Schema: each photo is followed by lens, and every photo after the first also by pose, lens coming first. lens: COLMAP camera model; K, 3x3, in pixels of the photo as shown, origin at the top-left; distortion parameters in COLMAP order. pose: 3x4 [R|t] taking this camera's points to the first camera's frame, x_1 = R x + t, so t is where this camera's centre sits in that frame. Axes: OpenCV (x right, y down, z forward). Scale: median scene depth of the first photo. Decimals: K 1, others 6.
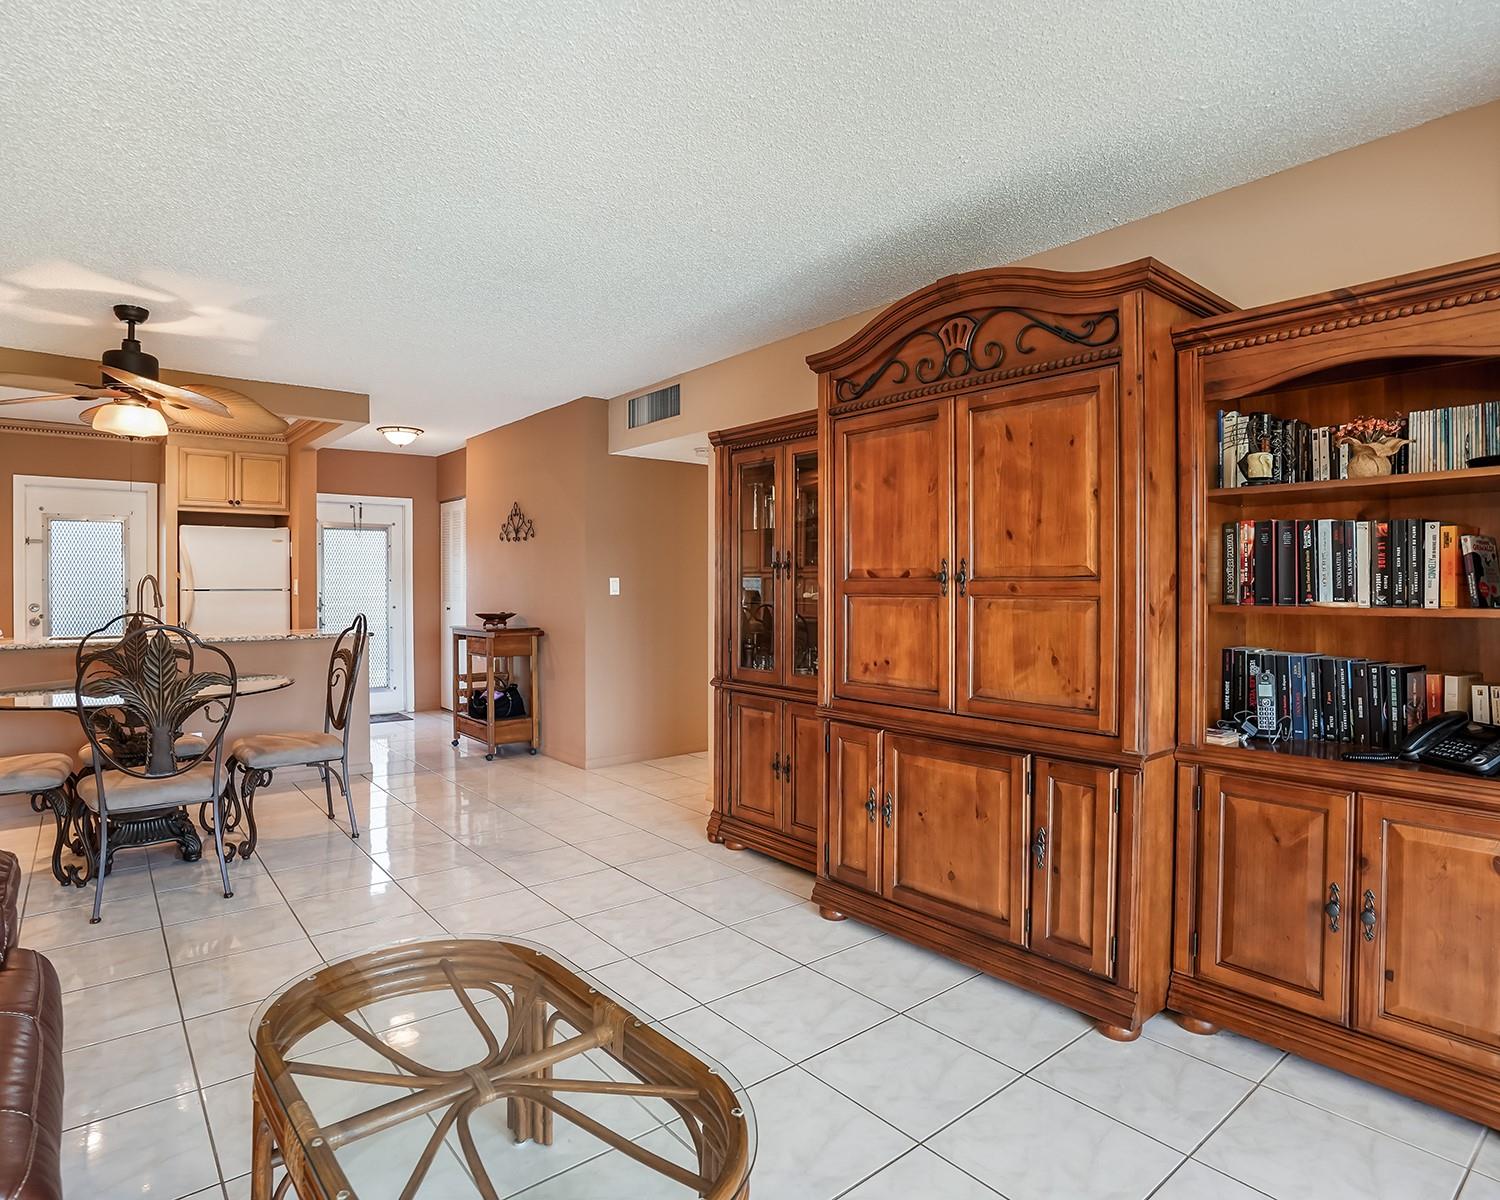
lens RADIAL K [[841.0, 0, 751.2], [0, 841.0, 594.4], [0, 0, 1]] dist [-0.070435, 0.026849]
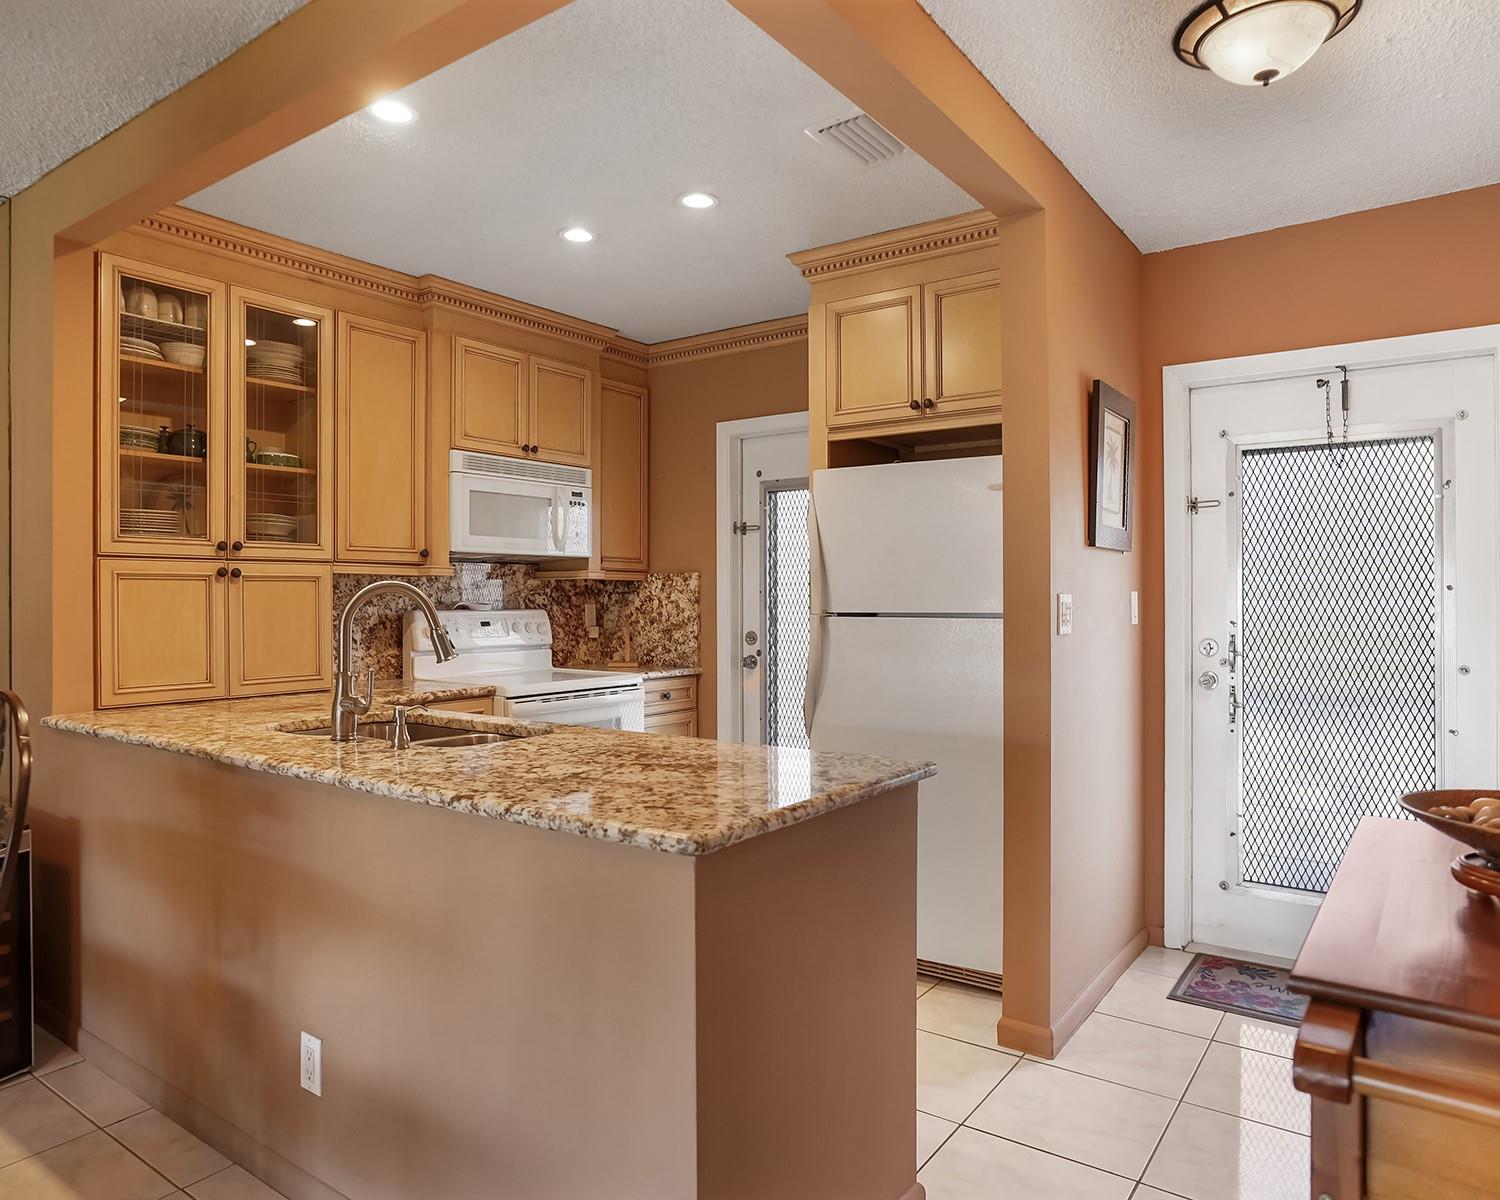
lens RADIAL K [[975.9, 0, 743.9], [0, 975.9, 598.9], [0, 0, 1]] dist [-0.062446, 0.038751]
pose [[0.261437, 0.001765, -0.965219, -0.183024], [-0.006367, 0.999980, 0.000104, -0.013378], [0.965200, 0.006119, 0.261442, 0.811567]]
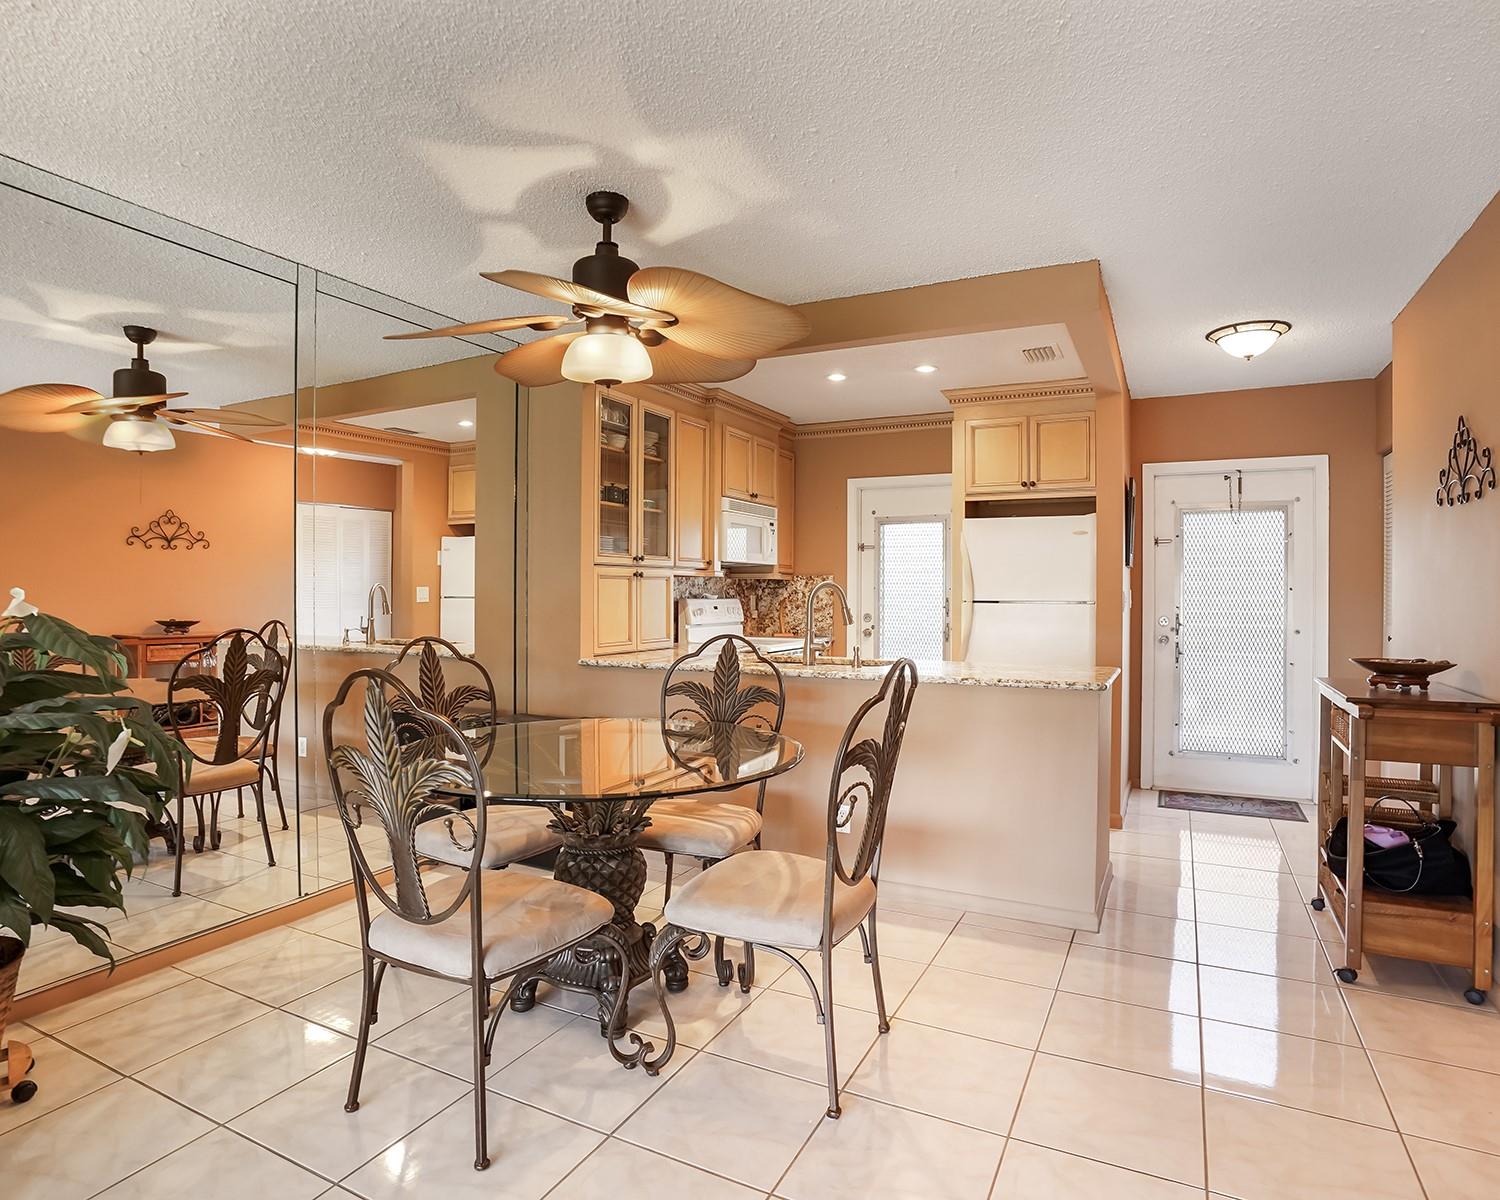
lens RADIAL K [[852.9, 0, 750.0], [0, 852.9, 600.0], [0, 0, 1]] dist [-0.083553, 0.039192]
pose [[0.404210, 0.010798, -0.914602, -0.032028], [-0.012684, 0.999900, 0.006199, -0.009021], [0.914578, 0.009095, 0.404307, 0.476932]]
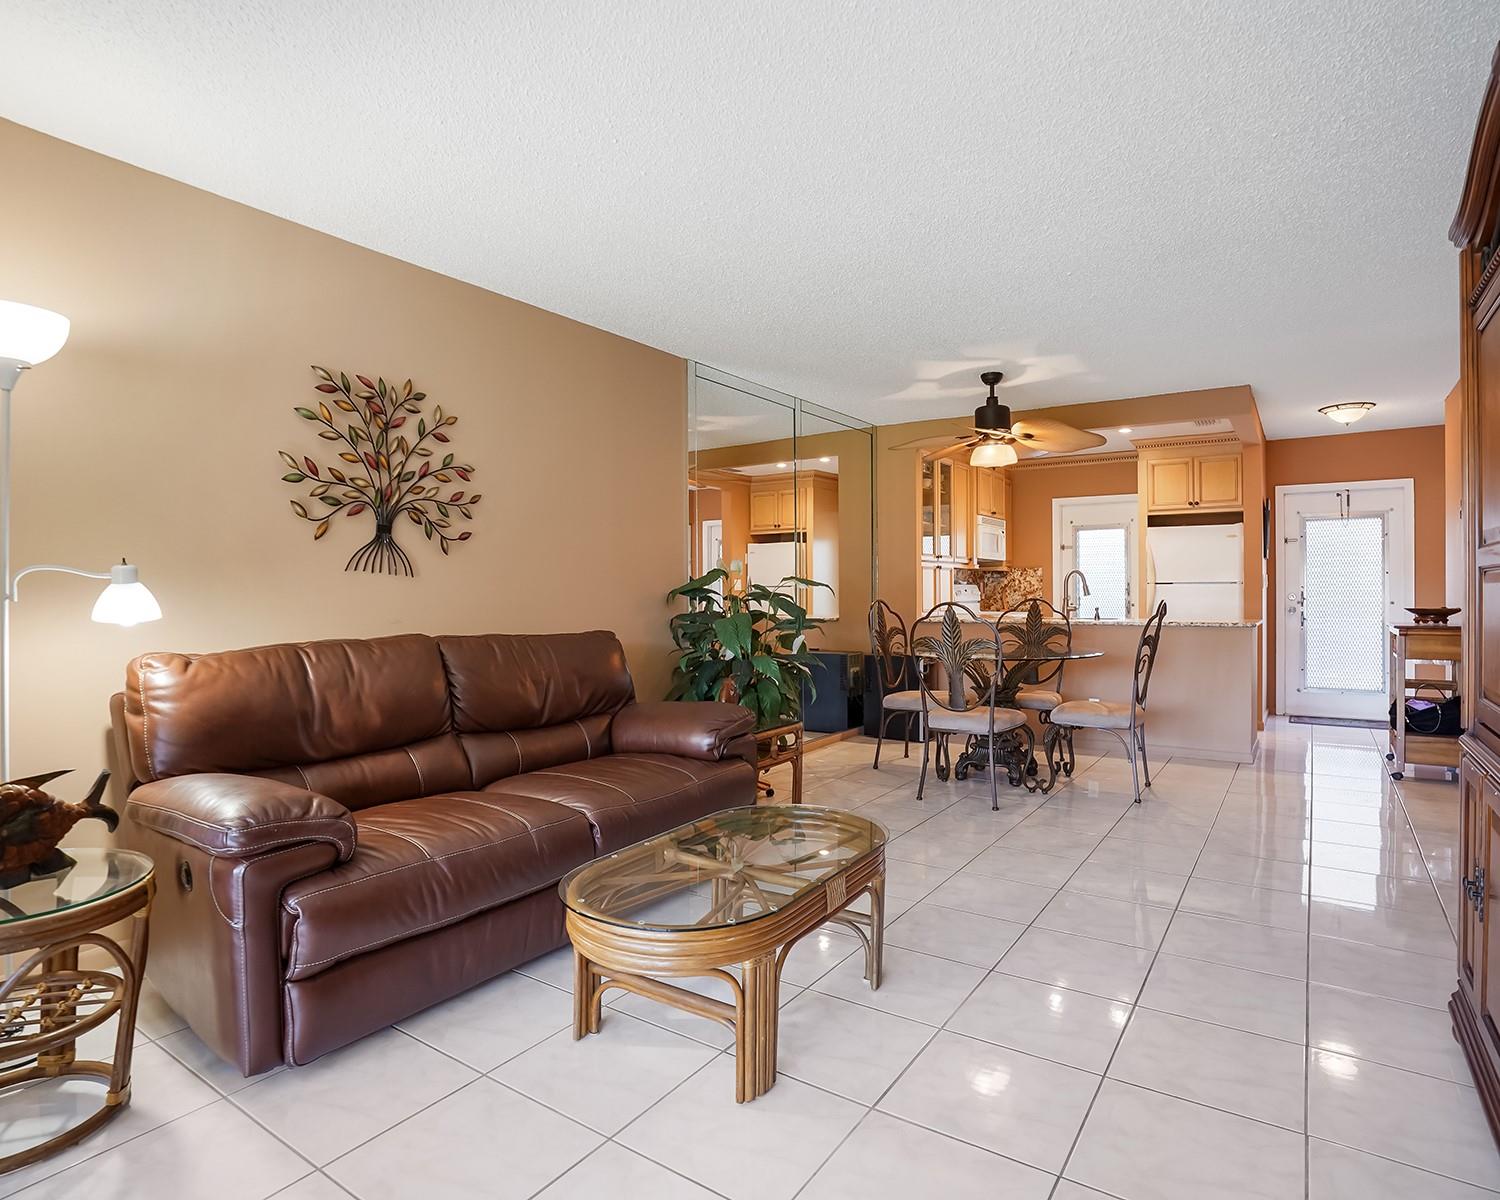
lens RADIAL K [[841.0, 0, 751.2], [0, 841.0, 594.4], [0, 0, 1]] dist [-0.070435, 0.026849]
pose [[0.282915, 0.002409, -0.959142, 0.273011], [-0.004714, 0.999988, 0.001121, 0.011744], [0.959134, 0.004205, 0.282923, 0.122612]]
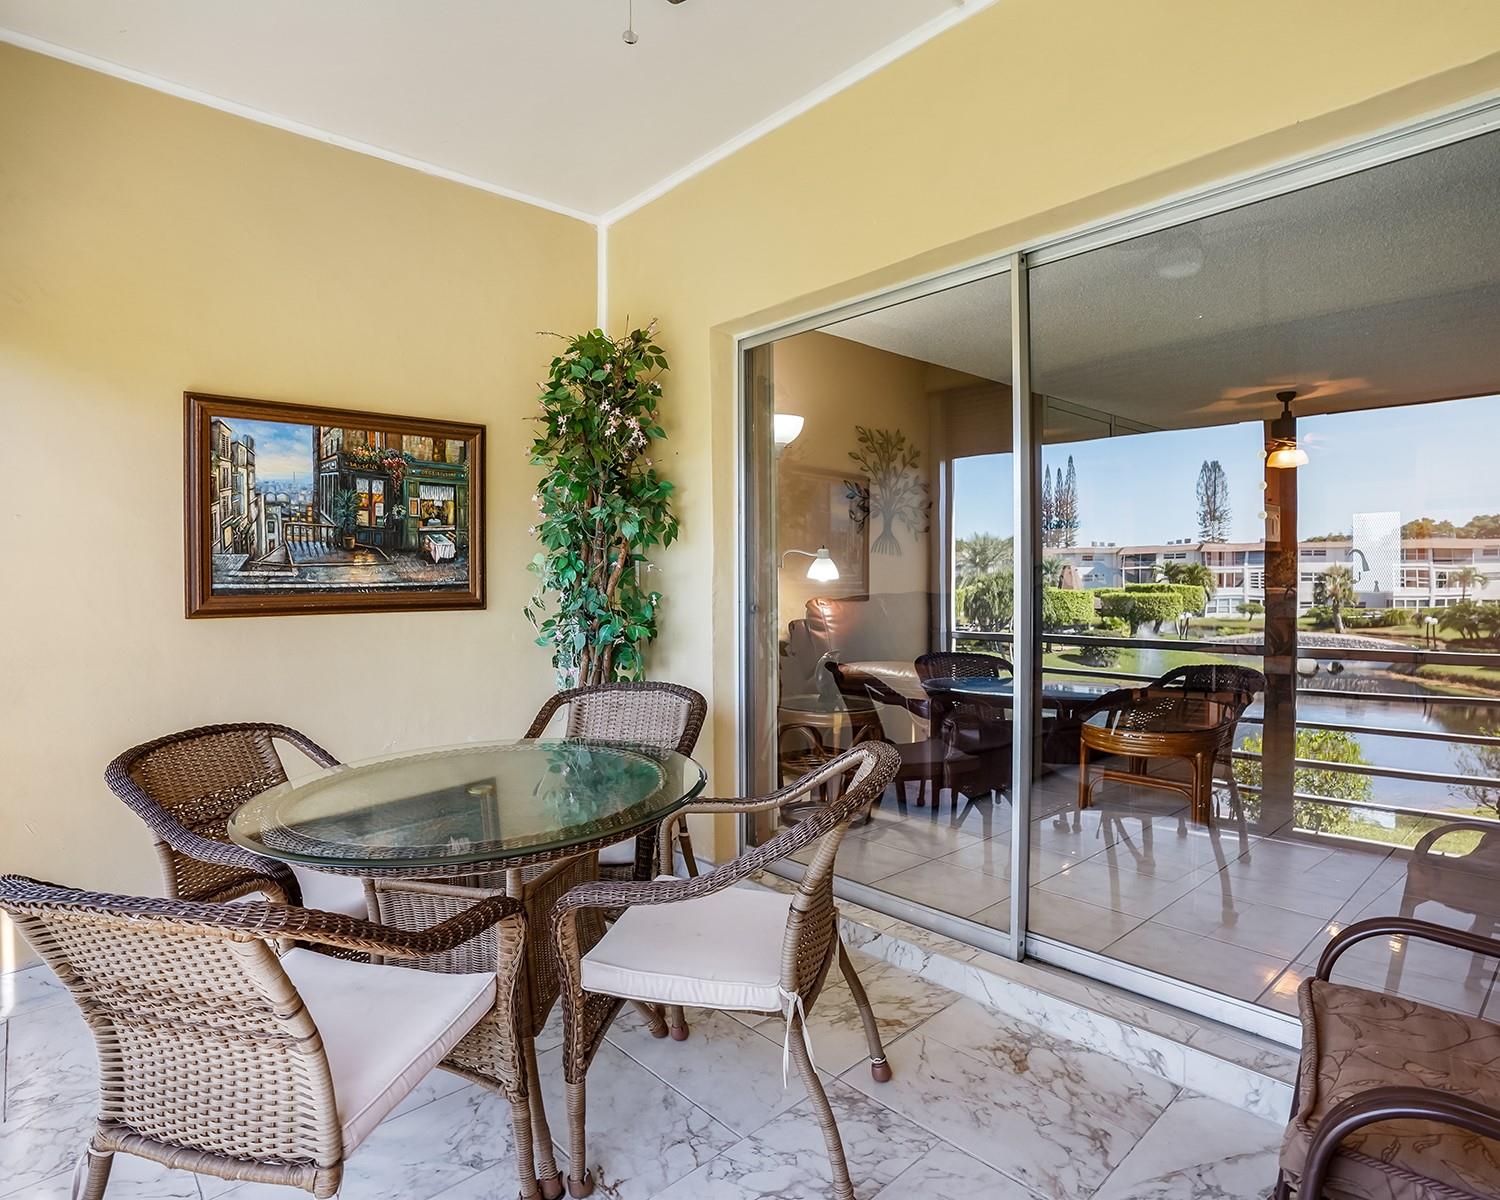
lens RADIAL K [[841.0, 0, 751.2], [0, 841.0, 594.4], [0, 0, 1]] dist [-0.070435, 0.026849]
pose [[0.046428, 0.018903, -0.998743, 0.531186], [-0.000720, 0.999821, 0.018890, 0.024482], [0.998921, -0.000158, 0.046433, -0.124058]]
